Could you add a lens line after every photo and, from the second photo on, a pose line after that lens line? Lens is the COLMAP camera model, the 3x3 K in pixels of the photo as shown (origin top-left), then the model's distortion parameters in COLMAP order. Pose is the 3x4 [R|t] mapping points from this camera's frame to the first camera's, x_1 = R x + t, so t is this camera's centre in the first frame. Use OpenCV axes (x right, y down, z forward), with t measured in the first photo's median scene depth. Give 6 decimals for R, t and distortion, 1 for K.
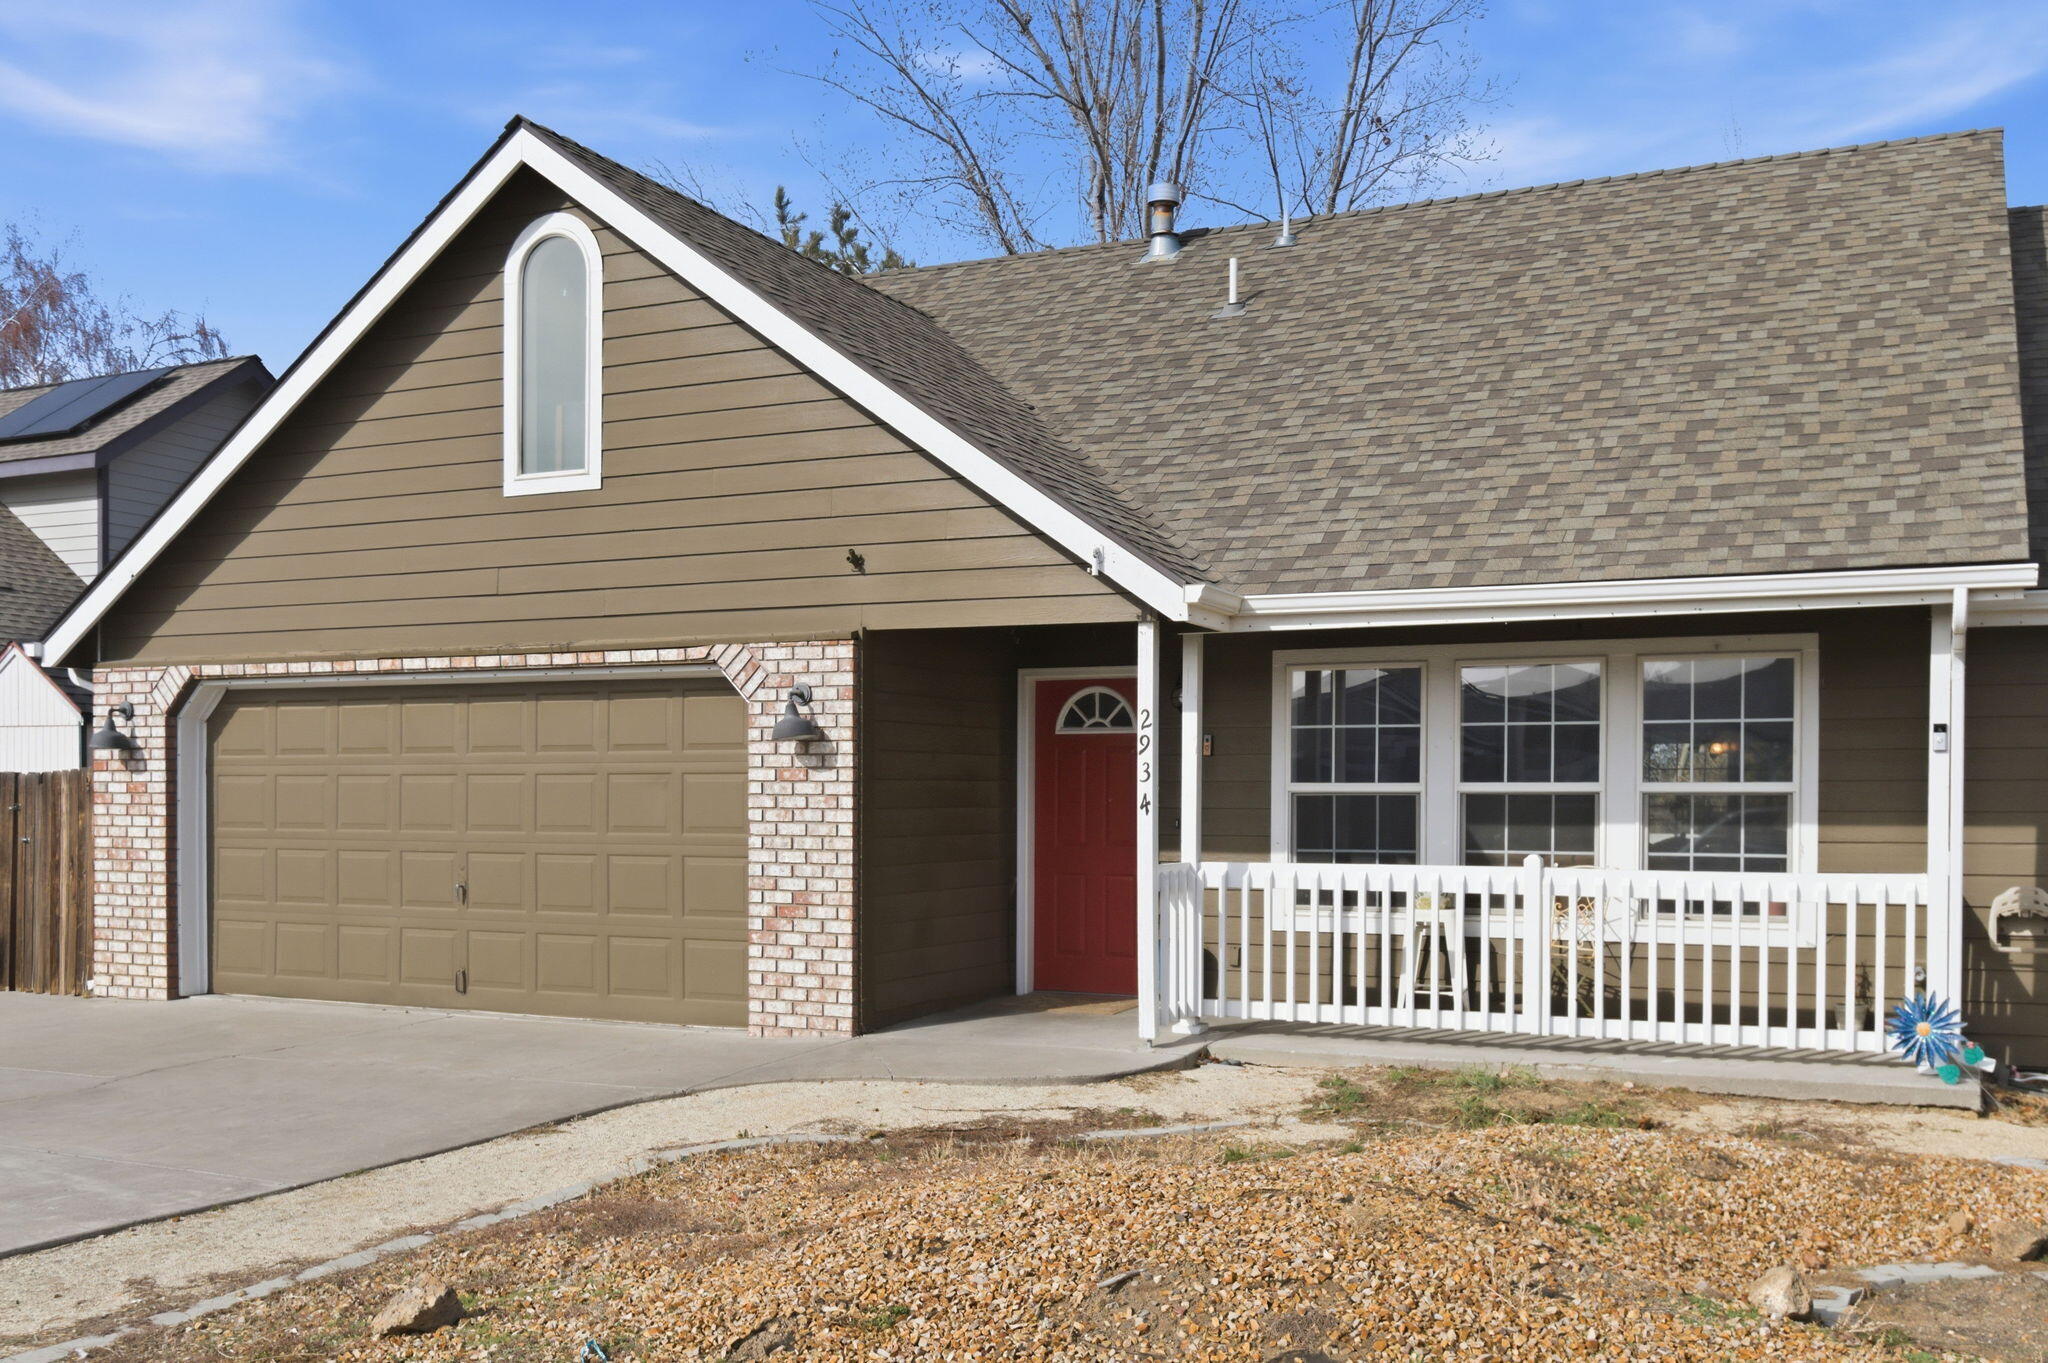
lens RADIAL K [[1152.0, 0, 1024.0], [0, 1152.0, 681.5], [0, 0, 1]] dist [-0.003503, -0.015409]
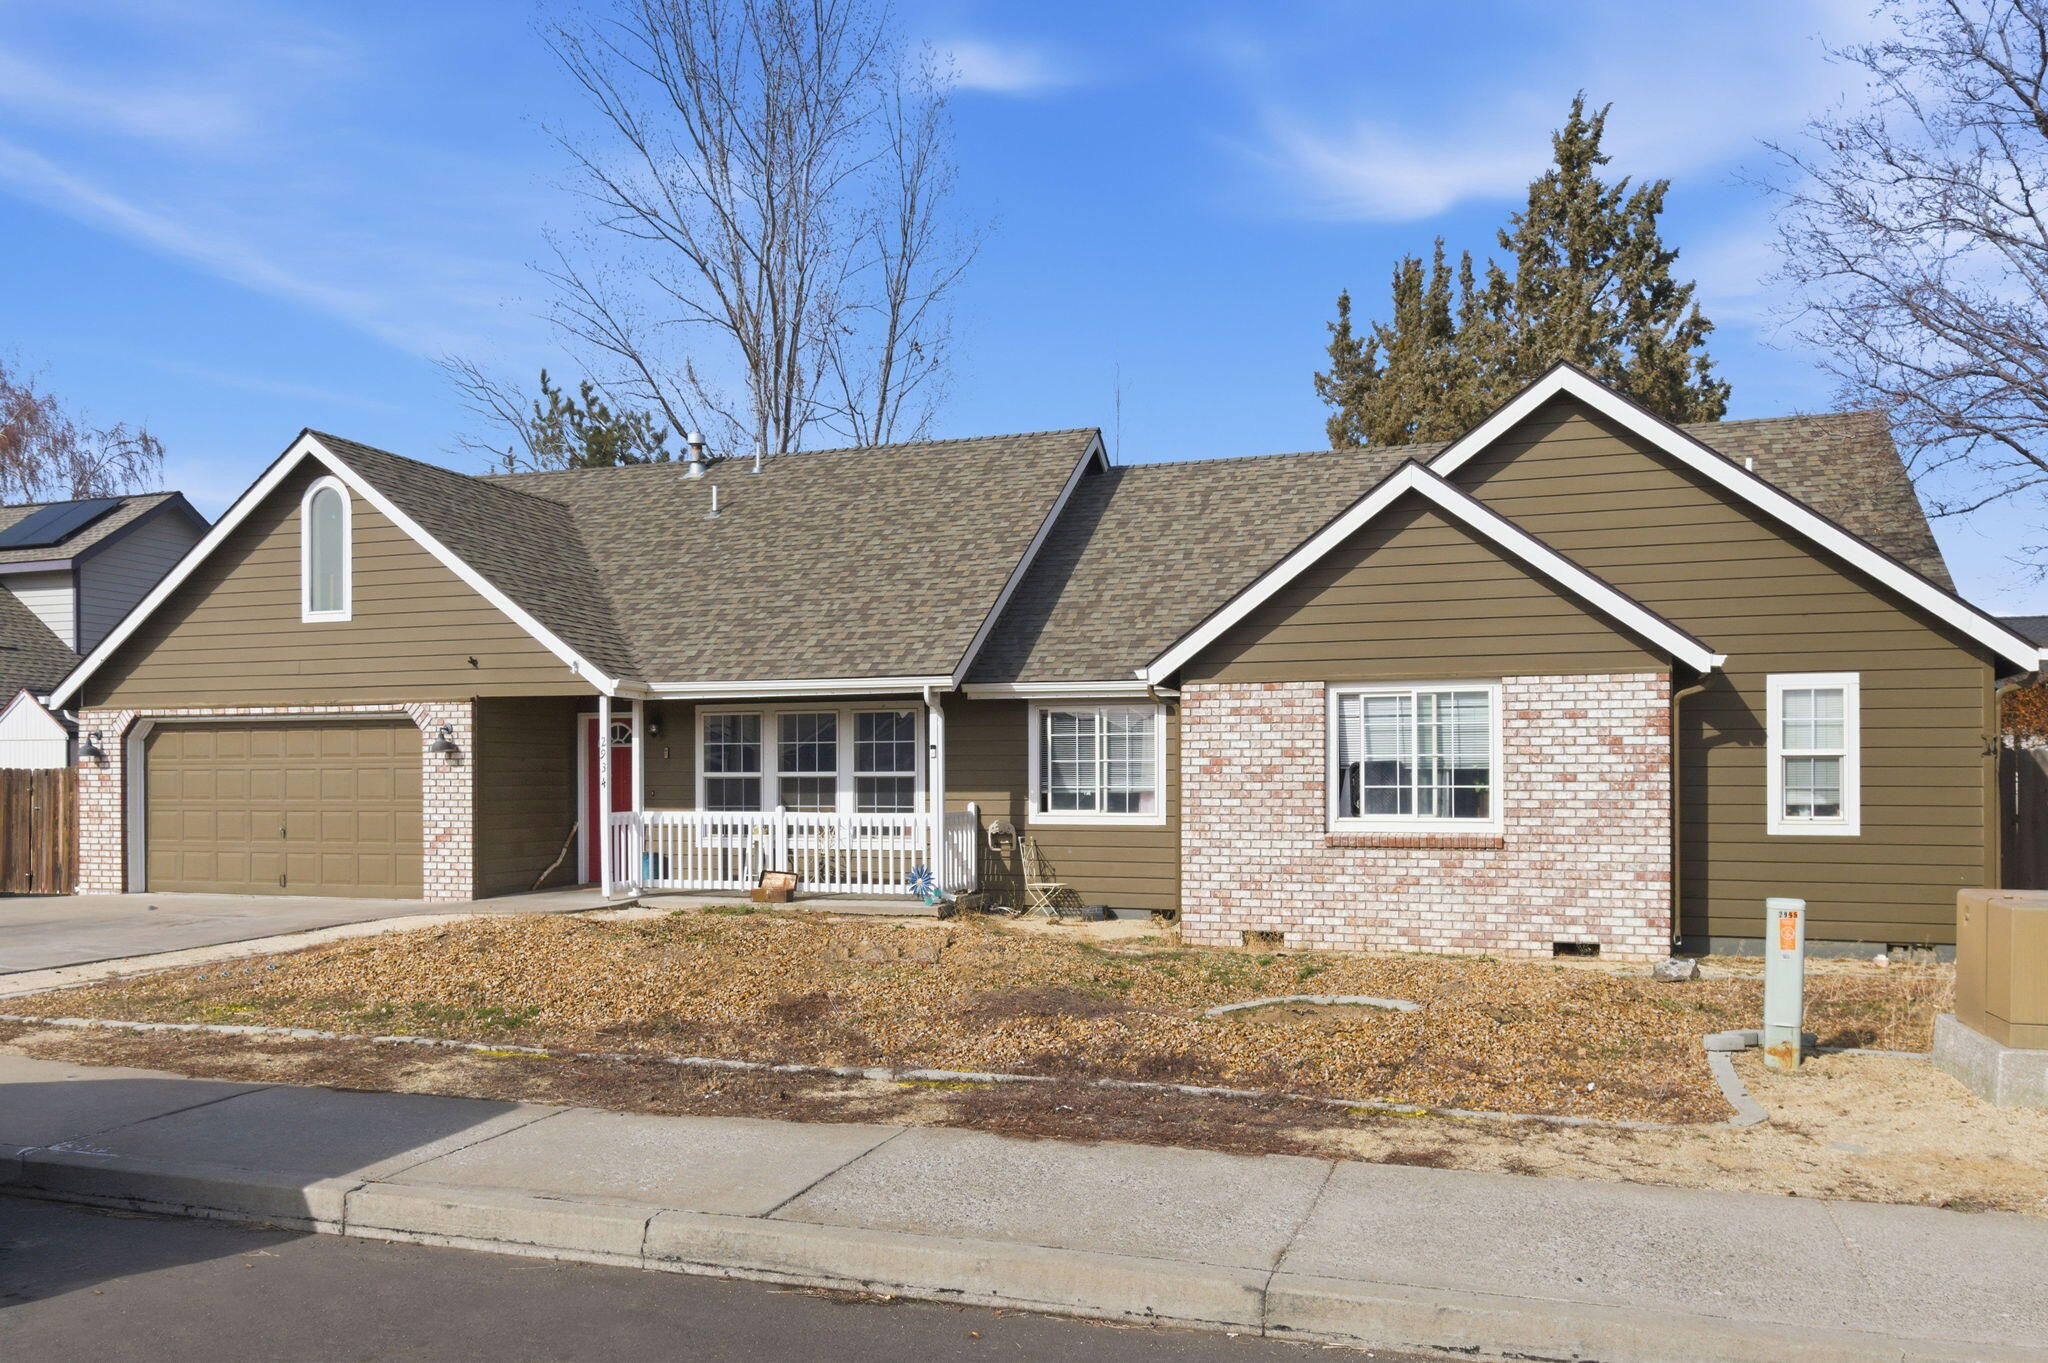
lens RADIAL K [[1147.6, 0, 1027.5], [0, 1147.6, 673.2], [0, 0, 1]] dist [0.004584, -0.018695]
pose [[0.999530, -0.001470, 0.030629, 0.702918], [0.001397, 0.999996, 0.002425, -0.082869], [-0.030633, -0.002381, 0.999528, -0.950477]]
